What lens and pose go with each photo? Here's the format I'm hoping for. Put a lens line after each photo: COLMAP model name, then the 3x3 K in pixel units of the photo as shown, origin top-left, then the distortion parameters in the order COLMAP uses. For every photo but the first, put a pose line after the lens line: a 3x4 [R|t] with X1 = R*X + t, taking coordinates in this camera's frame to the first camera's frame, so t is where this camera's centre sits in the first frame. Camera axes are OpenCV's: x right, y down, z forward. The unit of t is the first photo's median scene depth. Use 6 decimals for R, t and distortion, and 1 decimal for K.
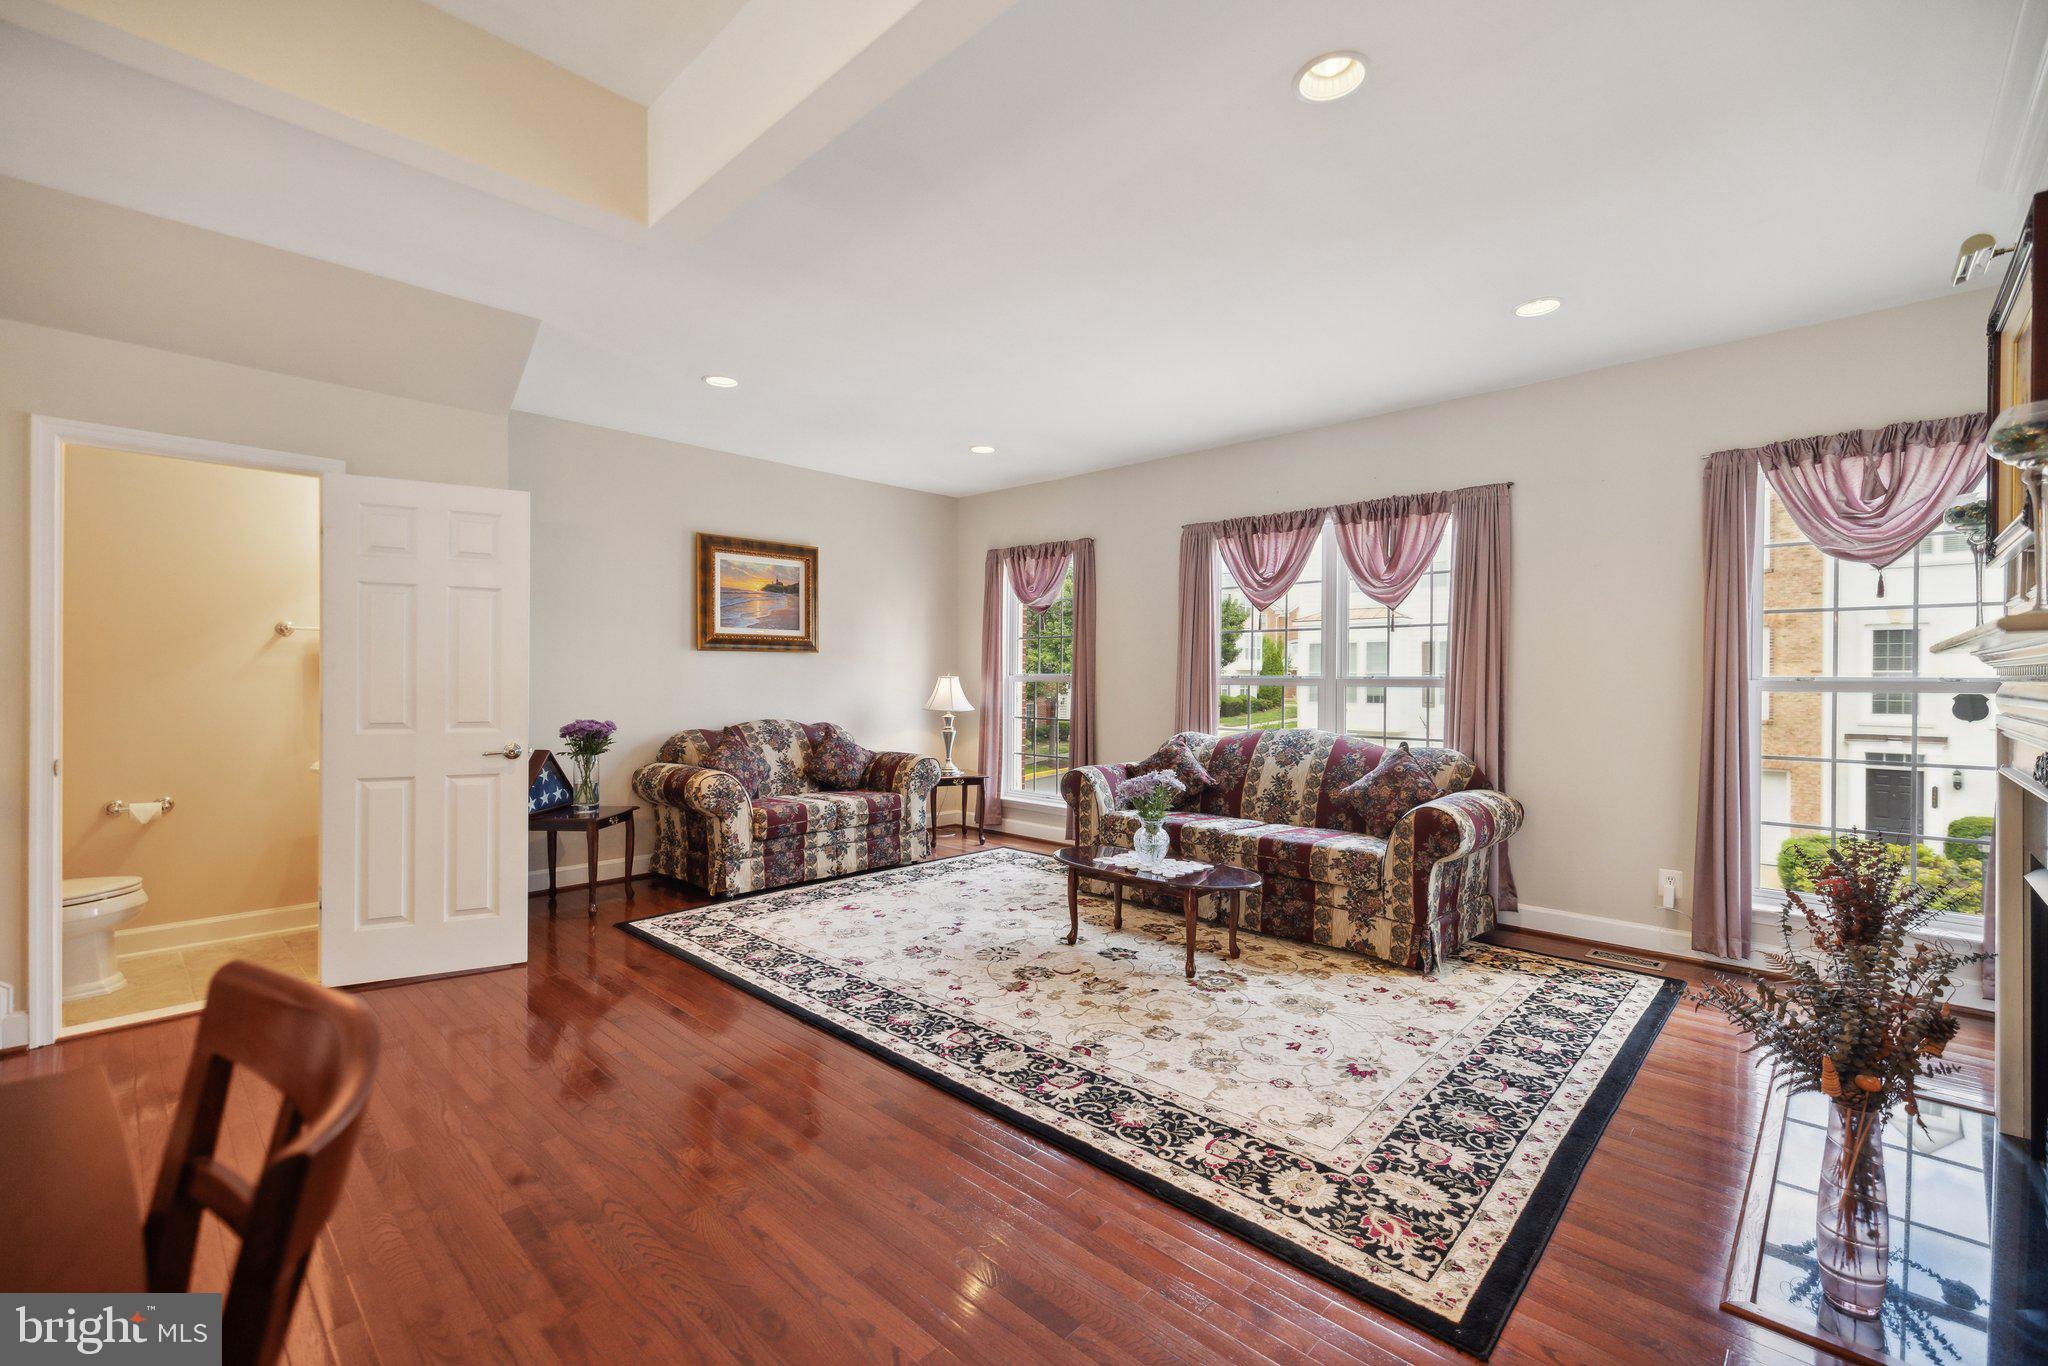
lens RADIAL K [[880.6, 0, 1024.5], [0, 880.6, 692.4], [0, 0, 1]] dist [0.003434, 0.000241]
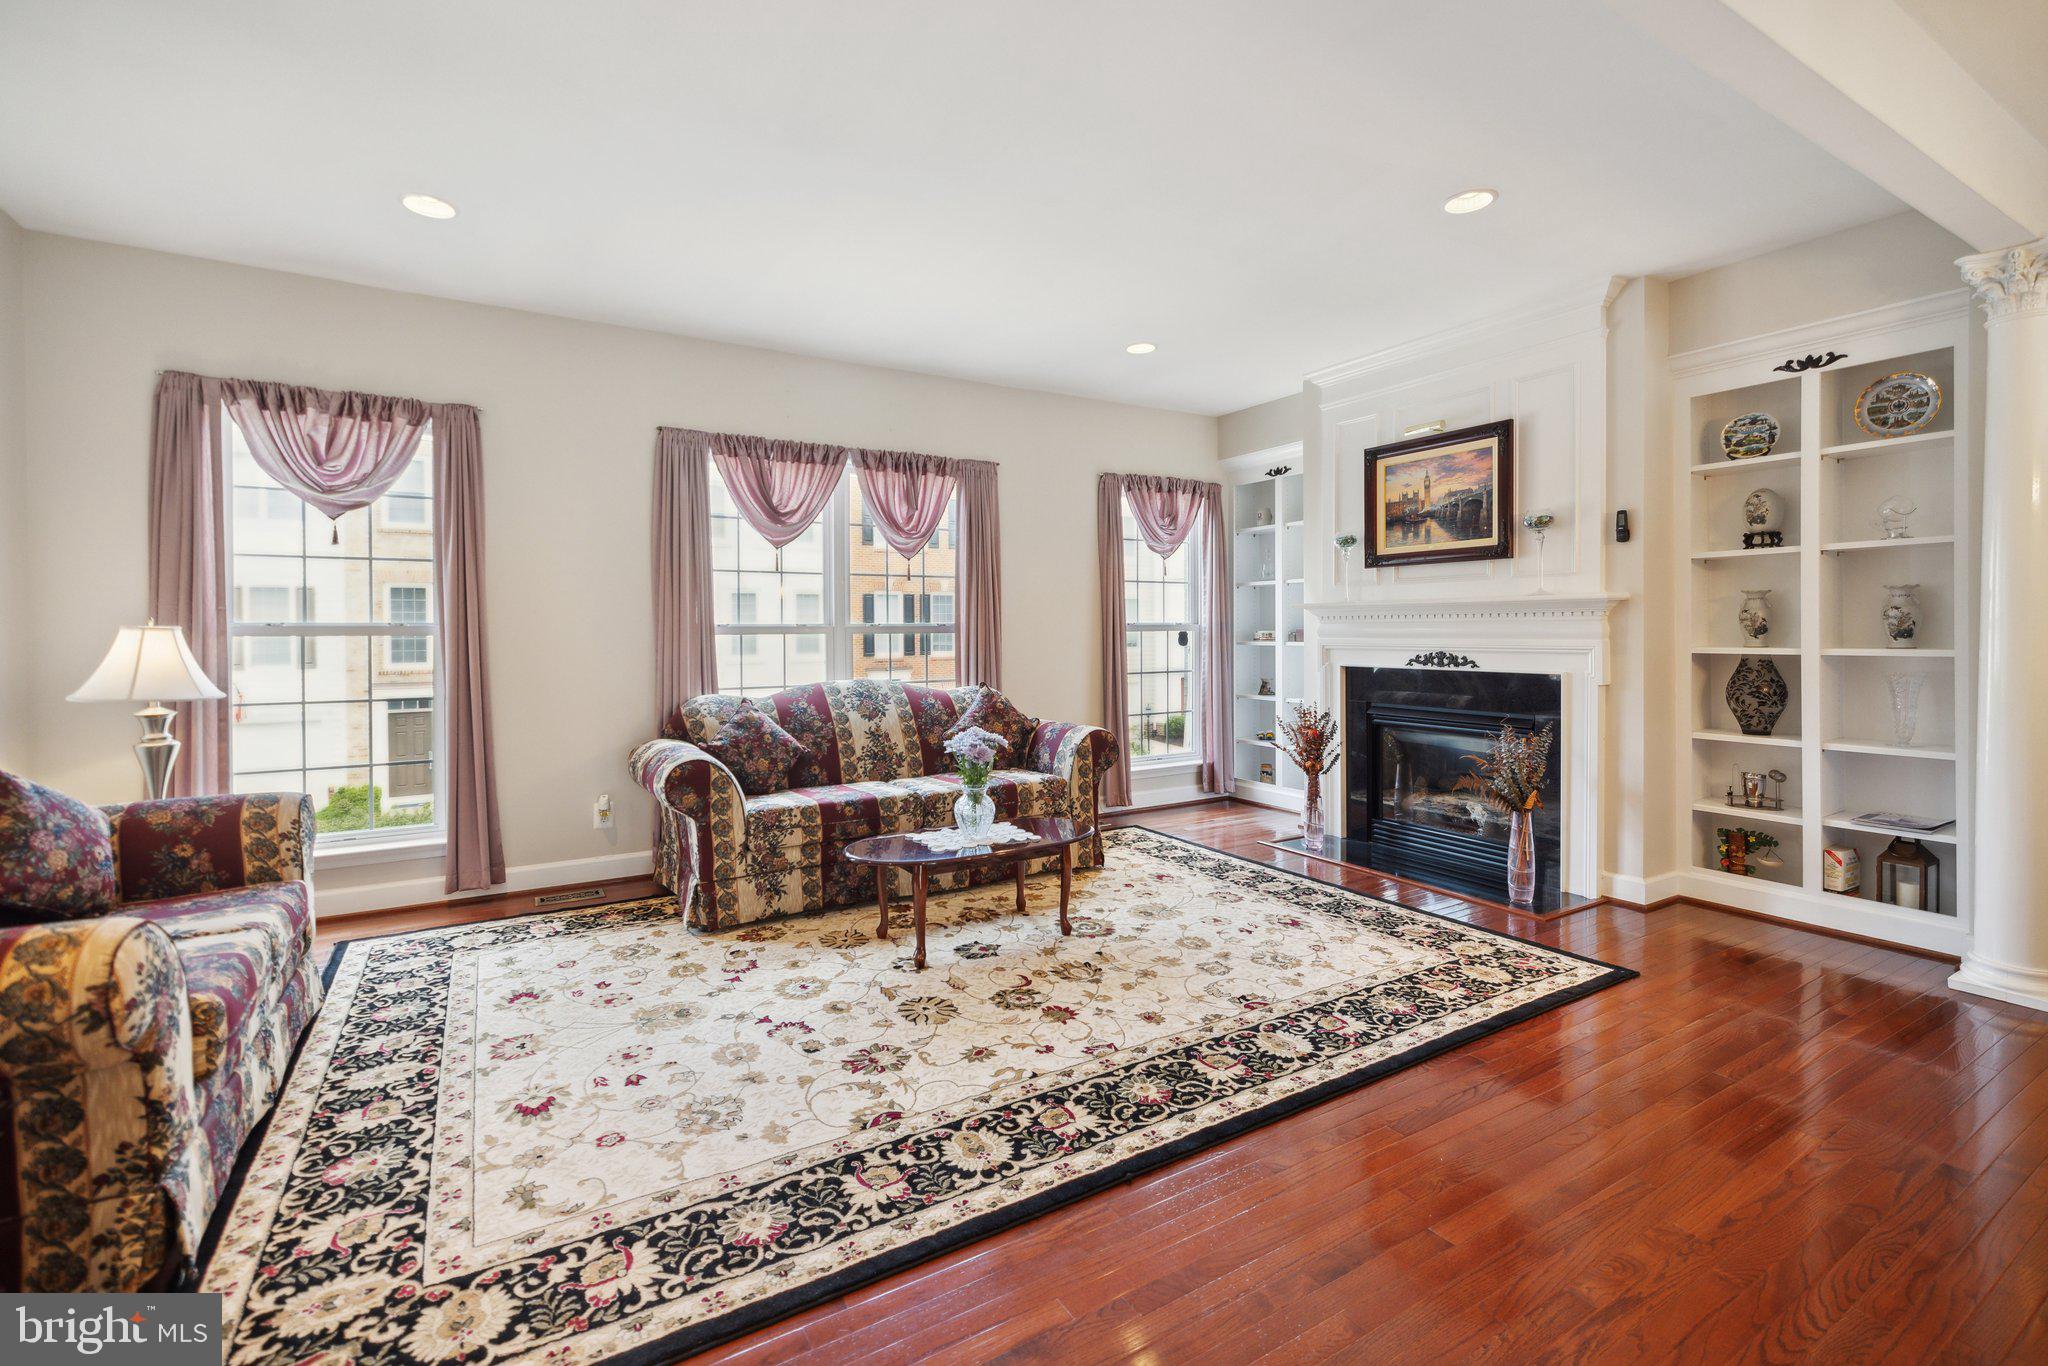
lens RADIAL K [[884.2, 0, 1015.7], [0, 884.2, 641.2], [0, 0, 1]] dist [0.001738, 0.000156]
pose [[0.271346, -0.018743, 0.962299, -0.787519], [0.025744, 0.999594, 0.012211, -0.008990], [-0.962138, 0.021460, 0.271718, 0.830473]]
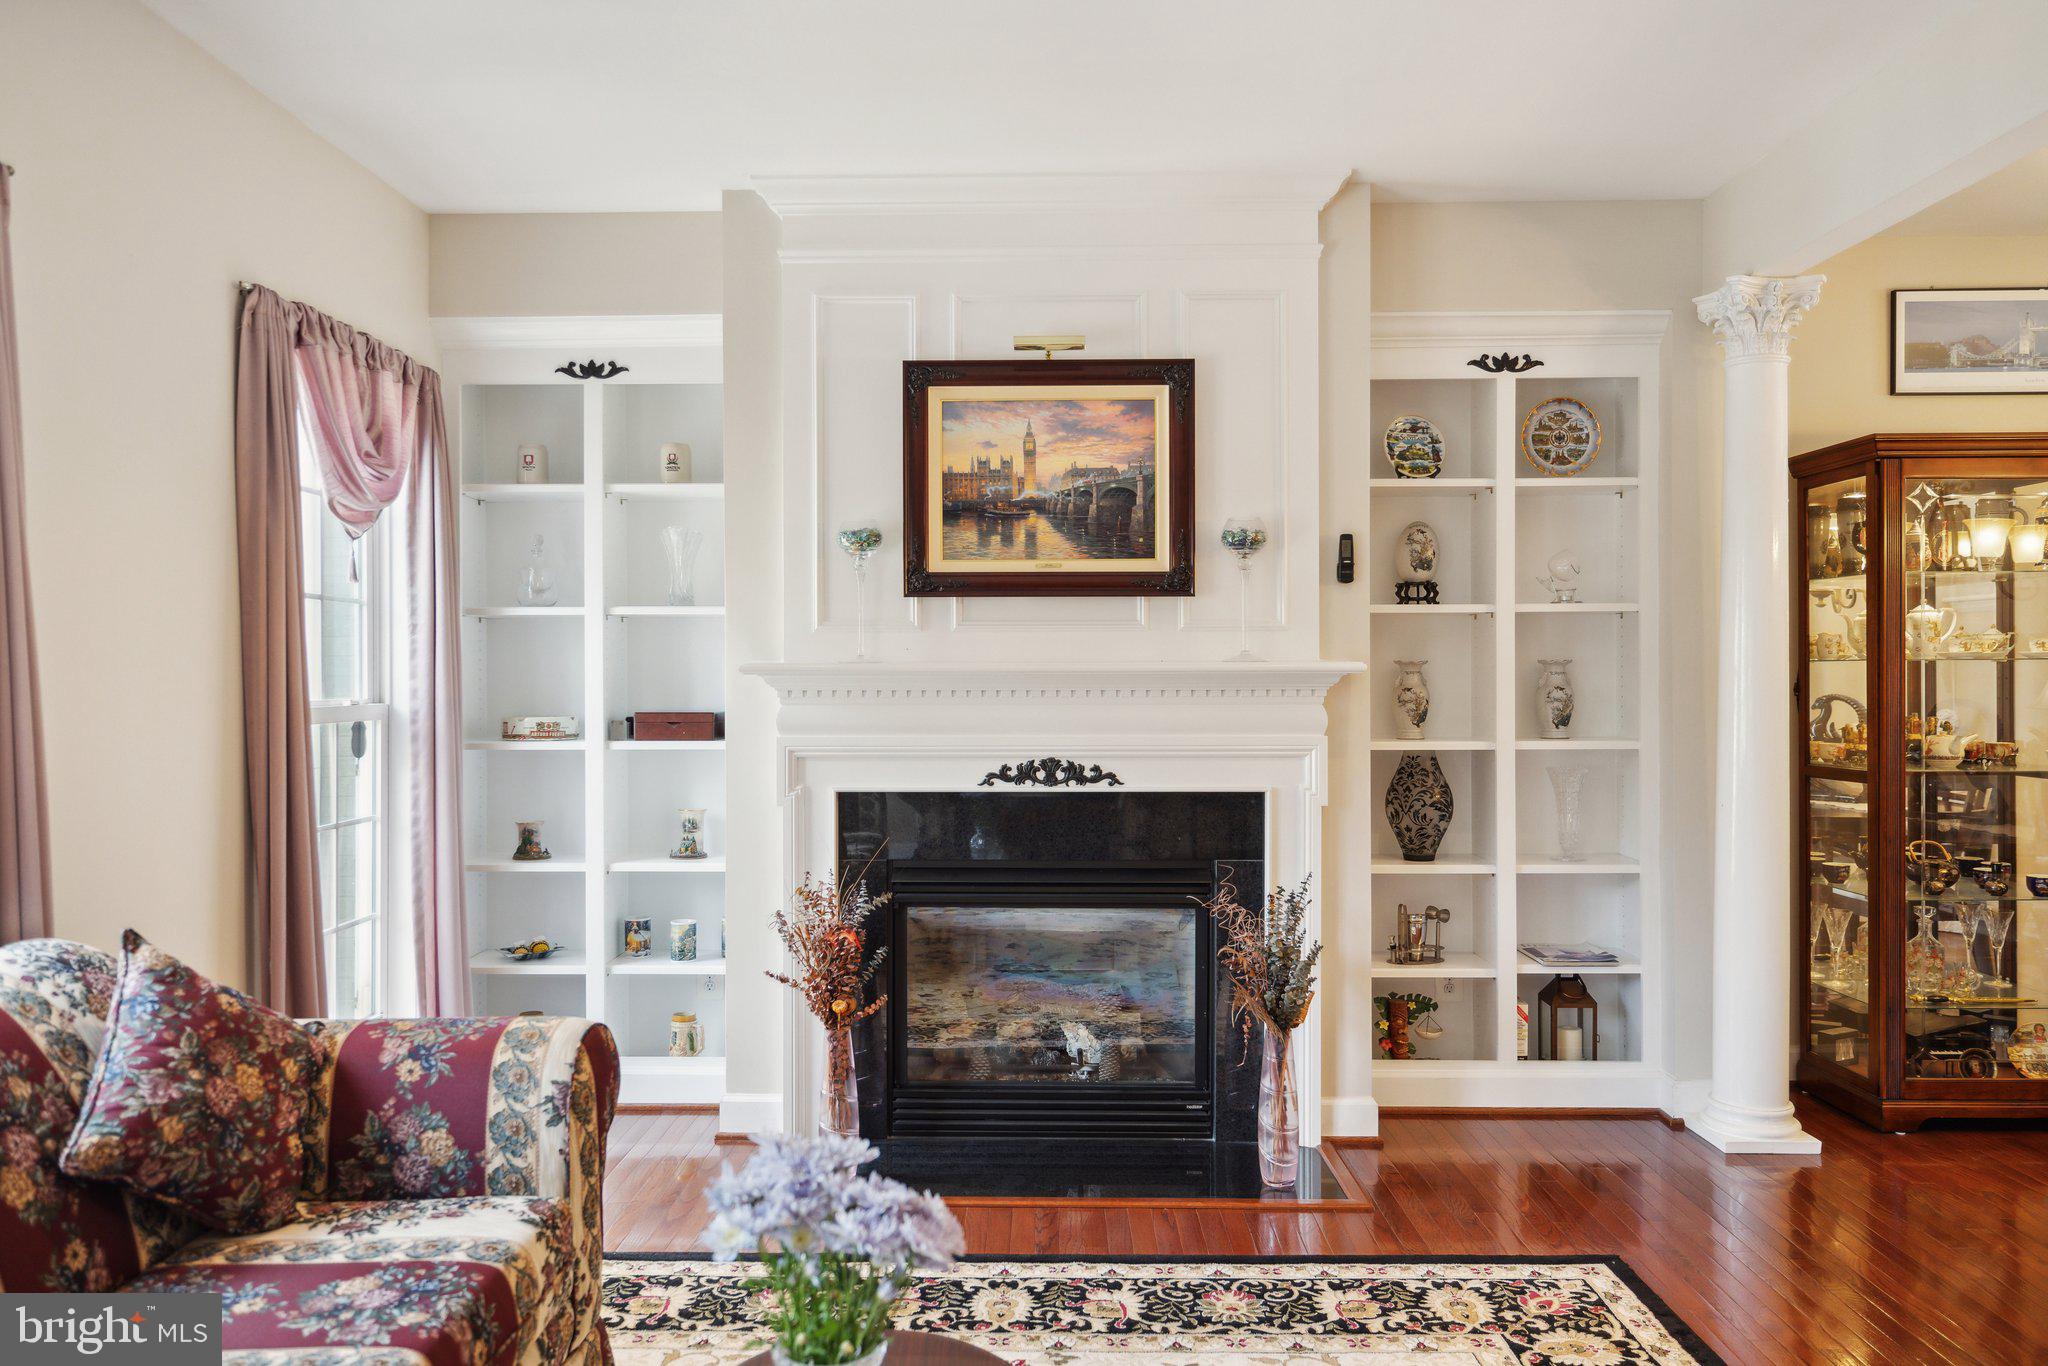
lens RADIAL K [[1457.4, 0, 1009.1], [0, 1457.4, 684.2], [0, 0, 1]] dist [0.003862, -0.000646]
pose [[-0.670160, -0.004262, 0.742204, -0.197510], [0.013338, 0.999753, 0.017783, -0.043169], [-0.742097, 0.021817, -0.669938, 1.404645]]
